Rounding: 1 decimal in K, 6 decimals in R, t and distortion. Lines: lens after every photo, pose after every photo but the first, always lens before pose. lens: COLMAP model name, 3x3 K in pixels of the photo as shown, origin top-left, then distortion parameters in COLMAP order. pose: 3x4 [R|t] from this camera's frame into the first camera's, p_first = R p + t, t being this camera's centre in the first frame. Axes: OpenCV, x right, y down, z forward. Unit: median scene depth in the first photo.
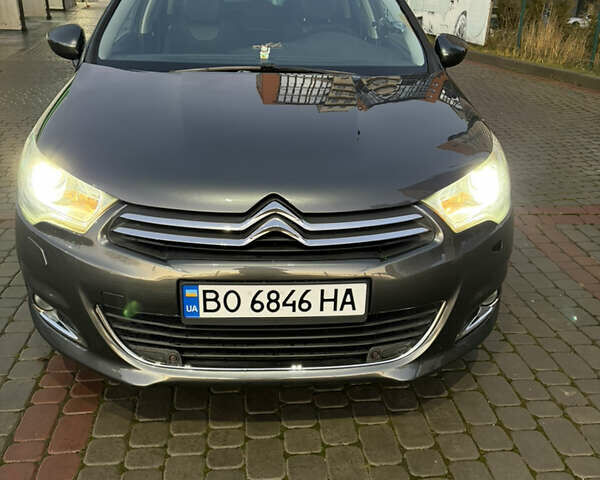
lens RADIAL K [[551.7, 0, 300.0], [0, 551.7, 240.0], [0, 0, 1]] dist [0.054330, -0.019481]
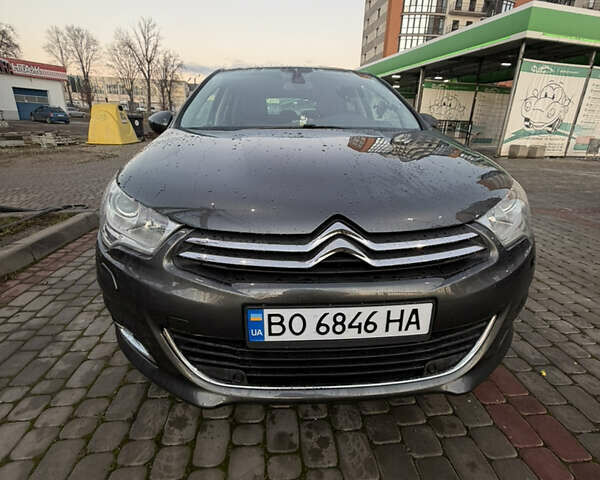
lens RADIAL K [[303.2, 0, 300.0], [0, 303.2, 240.0], [0, 0, 1]] dist [0.013379, -0.000636]
pose [[0.999608, -0.021667, -0.017744, -0.104207], [0.020668, 0.998291, -0.054669, -0.009158], [0.018899, 0.054281, 0.998347, 0.448676]]
